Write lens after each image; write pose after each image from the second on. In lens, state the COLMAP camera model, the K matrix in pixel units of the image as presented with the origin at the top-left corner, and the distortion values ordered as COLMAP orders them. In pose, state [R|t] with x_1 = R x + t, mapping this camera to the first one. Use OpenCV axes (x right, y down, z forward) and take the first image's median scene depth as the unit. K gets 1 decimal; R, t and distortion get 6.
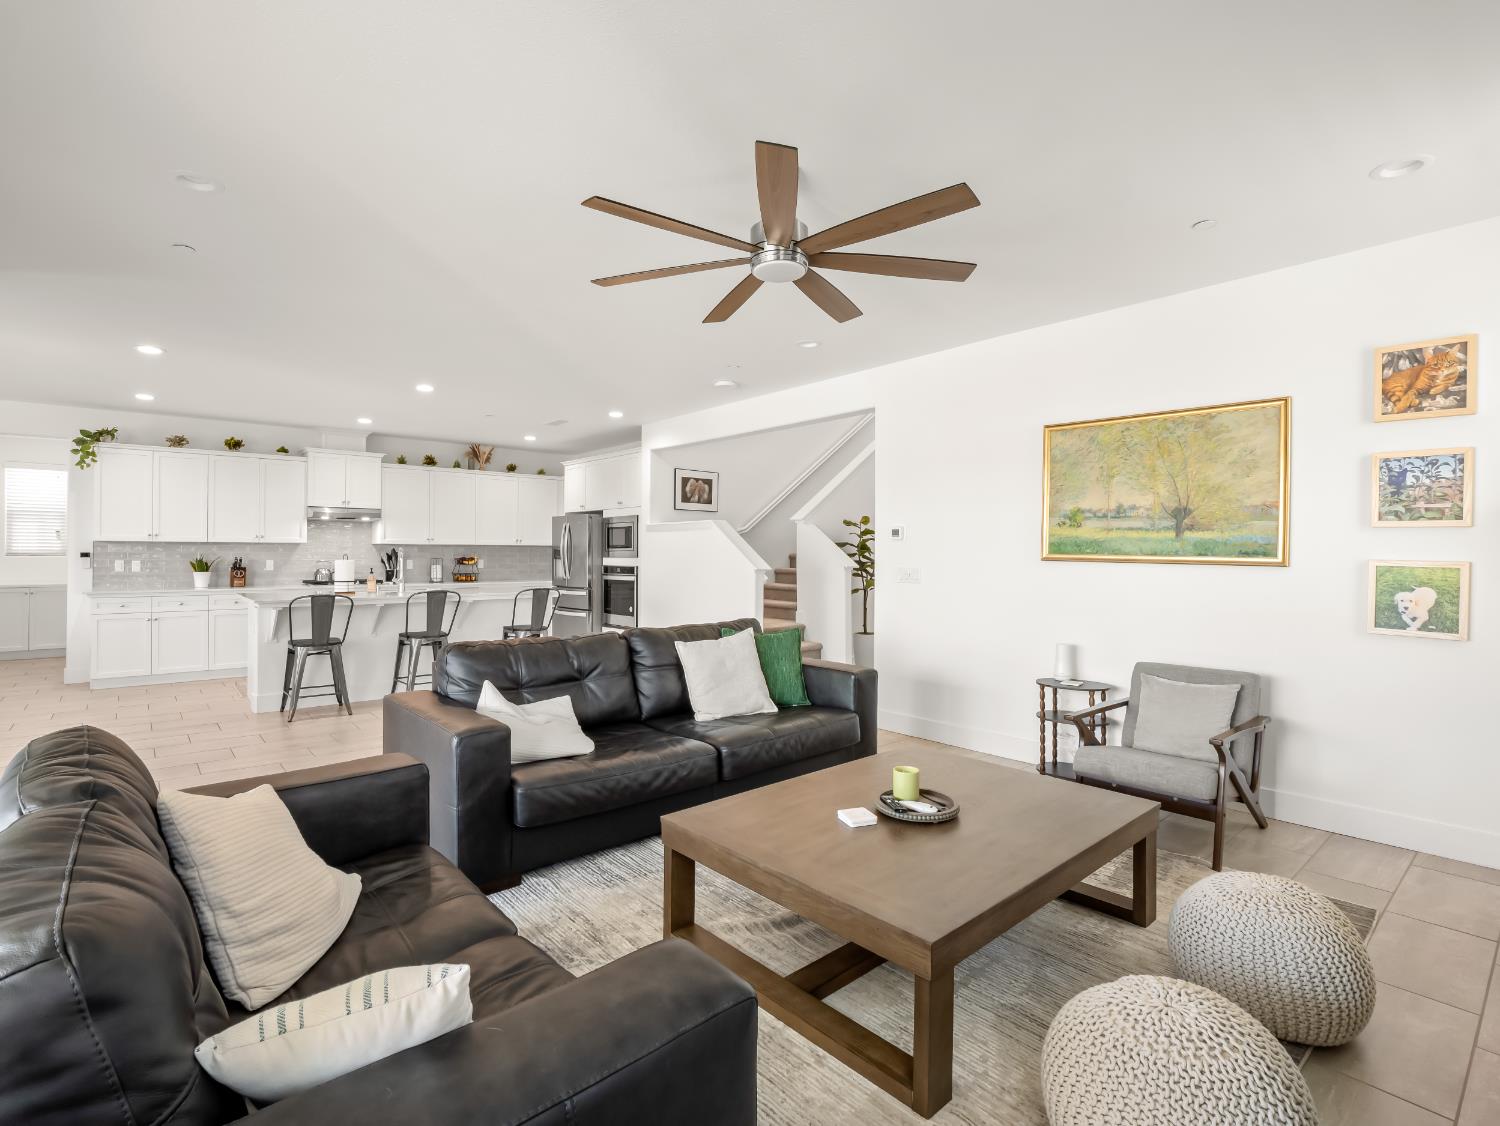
lens RADIAL K [[721.8, 0, 746.6], [0, 721.8, 547.1], [0, 0, 1]] dist [-0.020370, -0.000370]
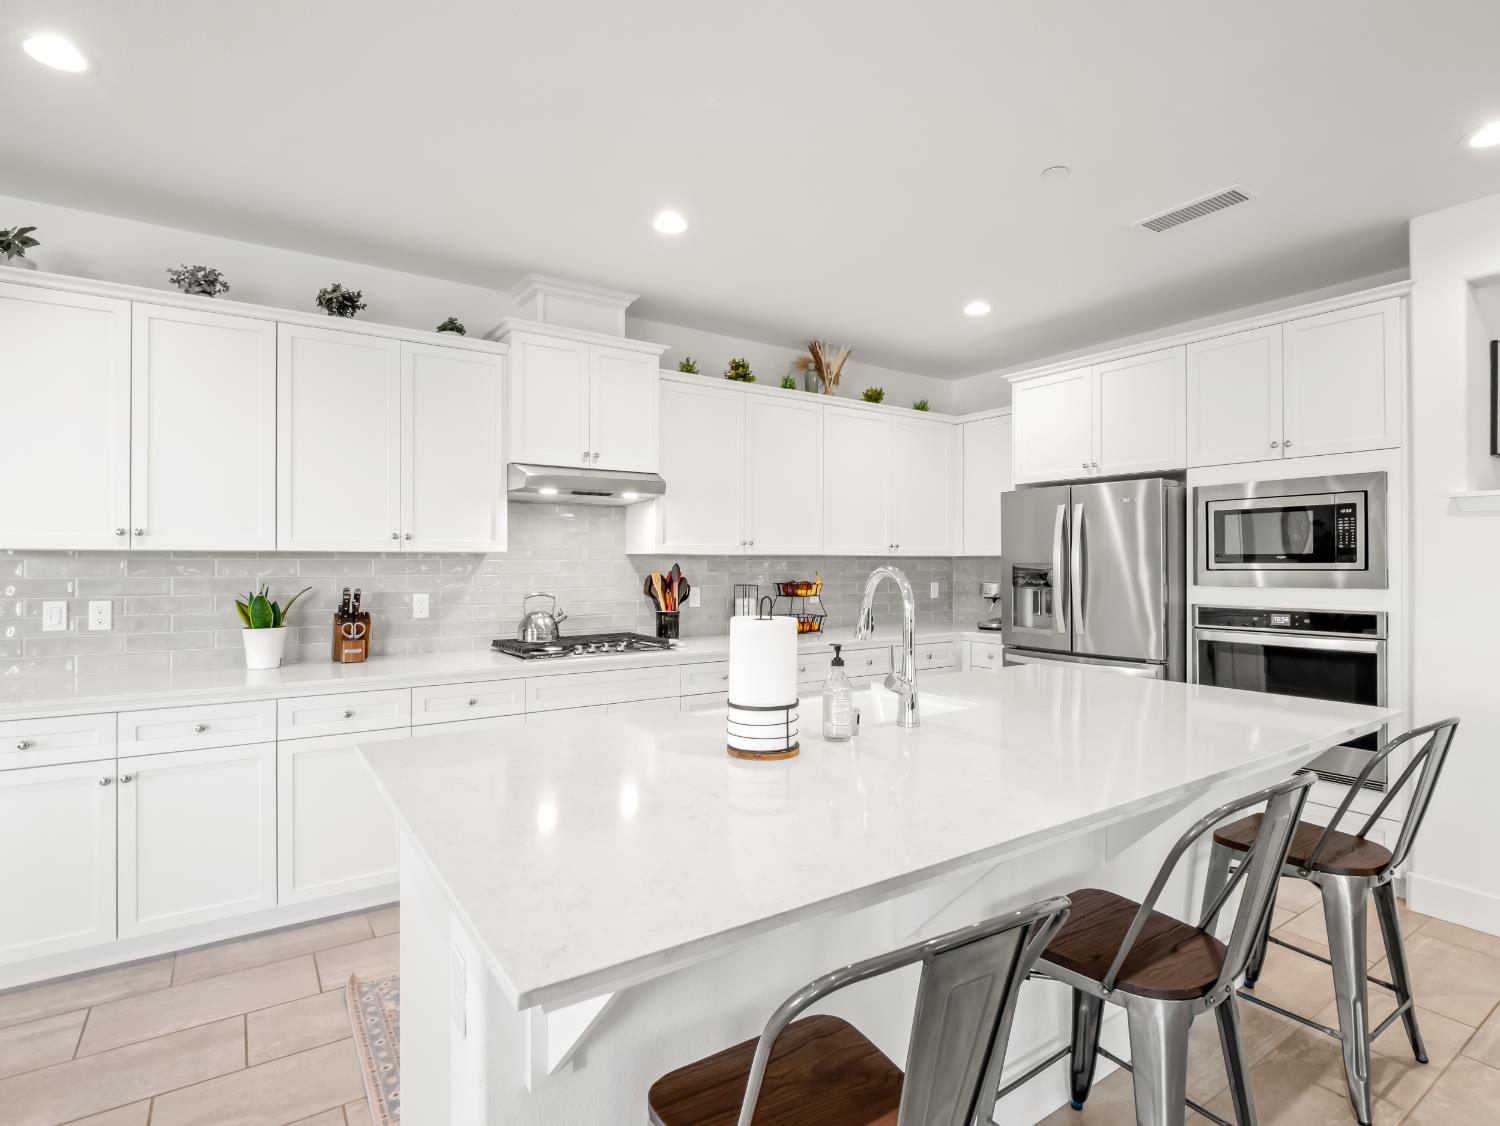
lens RADIAL K [[755.0, 0, 743.6], [0, 755.0, 558.0], [0, 0, 1]] dist [-0.002014, -0.012010]
pose [[0.992533, -0.003559, -0.121925, -0.441213], [0.003980, 0.999987, 0.003212, -0.003556], [0.121912, -0.003673, 0.992534, 0.606580]]
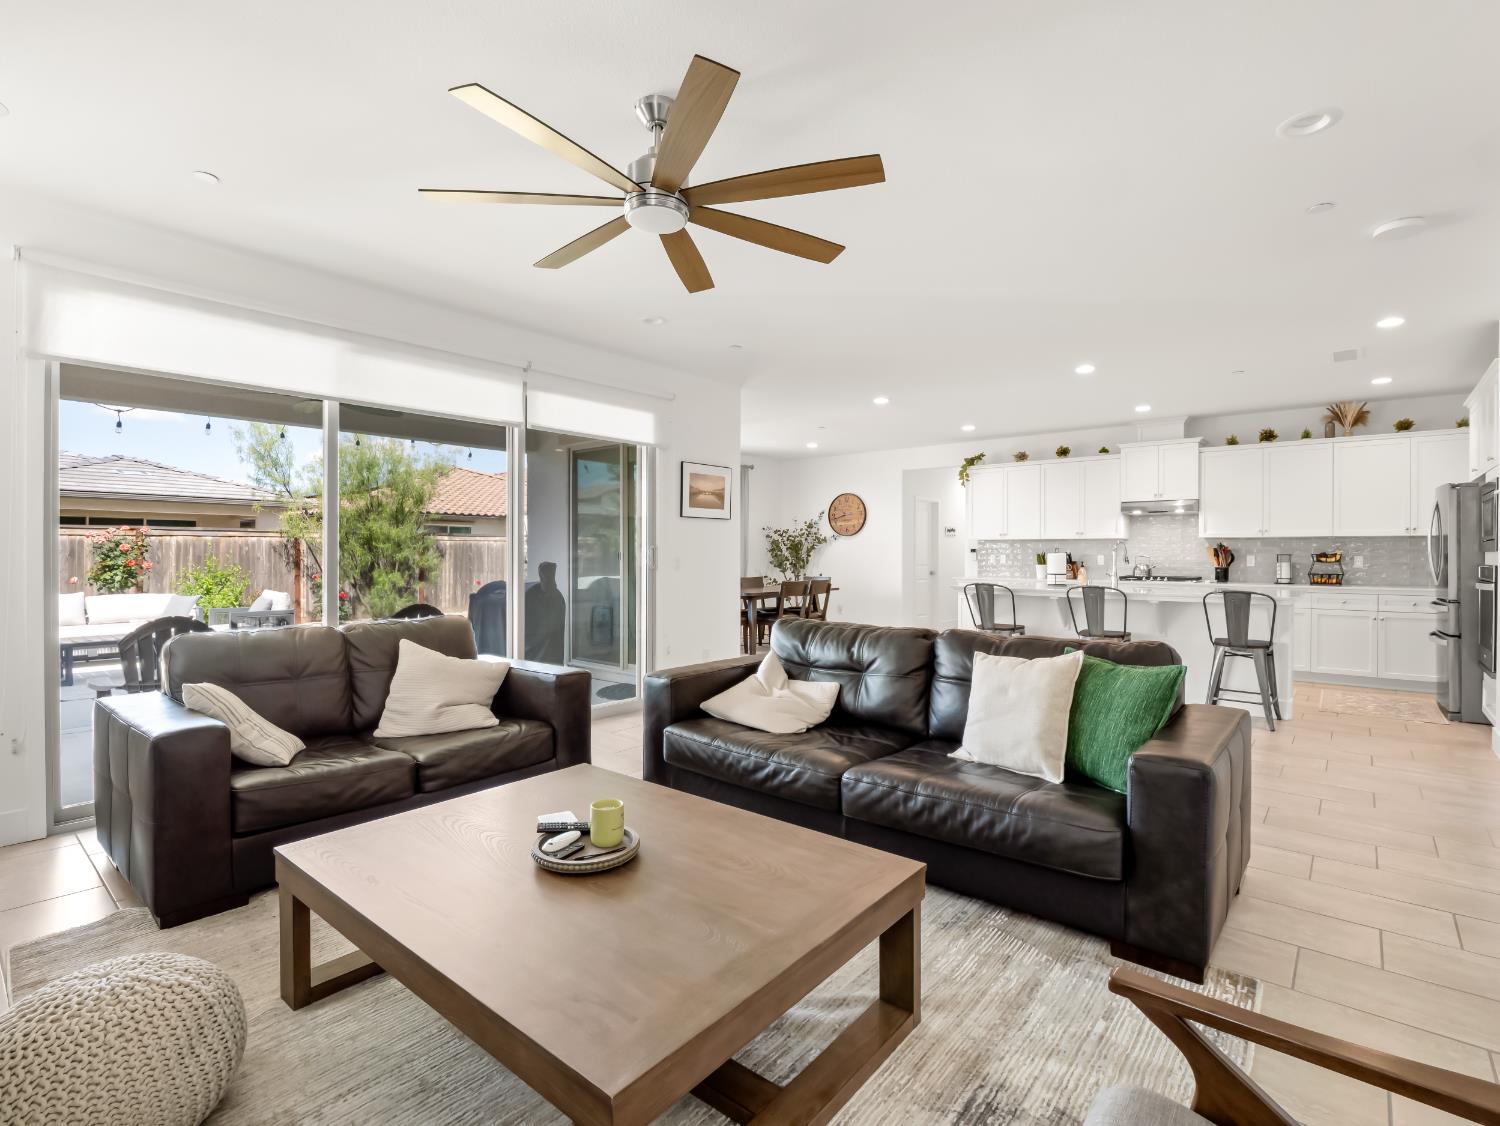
lens RADIAL K [[728.9, 0, 739.9], [0, 728.9, 554.9], [0, 0, 1]] dist [-0.018592, -0.000805]
pose [[0.142826, 0.001789, -0.989746, 0.338100], [0.008468, 0.999960, 0.003030, 0.010409], [0.989712, -0.008814, 0.142805, 0.327858]]
